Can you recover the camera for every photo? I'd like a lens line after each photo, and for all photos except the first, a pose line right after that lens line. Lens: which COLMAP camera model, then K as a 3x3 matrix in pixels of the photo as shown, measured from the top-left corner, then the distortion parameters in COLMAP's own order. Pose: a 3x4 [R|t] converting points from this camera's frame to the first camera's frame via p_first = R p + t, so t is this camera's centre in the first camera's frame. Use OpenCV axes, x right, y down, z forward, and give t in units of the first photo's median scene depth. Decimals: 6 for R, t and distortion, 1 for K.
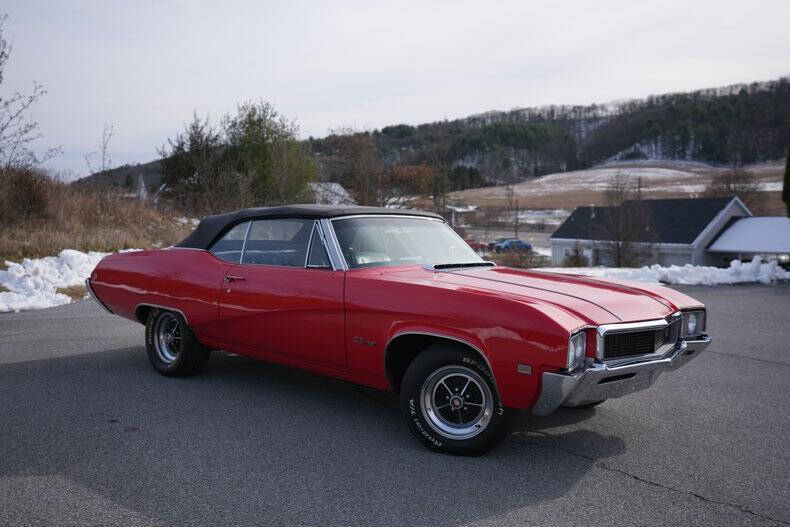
lens RADIAL K [[740.9, 0, 395.0], [0, 740.9, 262.7], [0, 0, 1]] dist [0.083061, 0.000000]
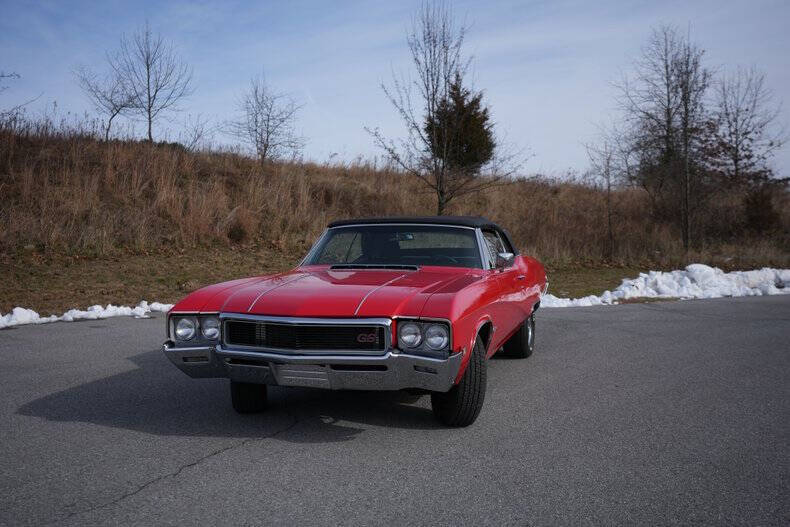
lens RADIAL K [[740.8, 0, 396.2], [0, 740.8, 266.7], [0, 0, 1]] dist [0.083607, 0.000000]
pose [[0.419774, 0.018973, -0.907430, 0.130300], [-0.038209, 0.999265, 0.003218, -0.000296], [0.906824, 0.033321, 0.420191, 0.066802]]
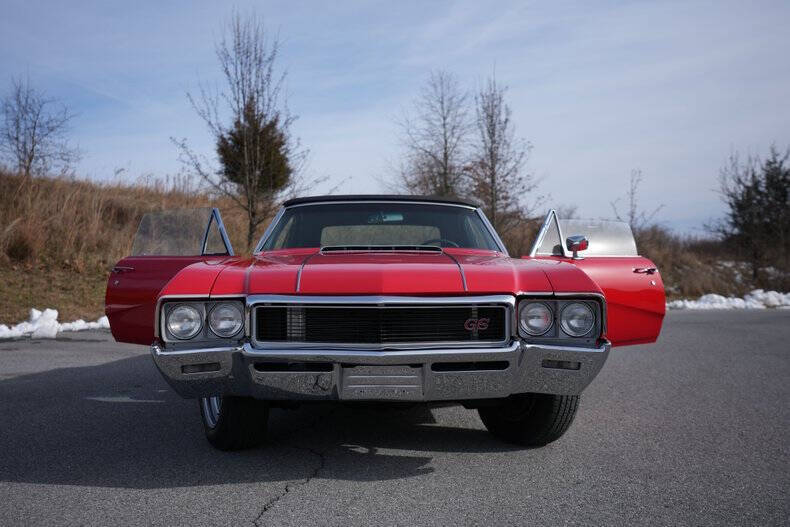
lens RADIAL K [[740.9, 0, 389.5], [0, 740.9, 265.3], [0, 0, 1]] dist [0.083061, 0.000000]
pose [[0.680212, -0.026073, -0.732552, 0.085008], [-0.026050, 0.997876, -0.059705, 0.008590], [0.732553, 0.059695, 0.678088, 0.050696]]
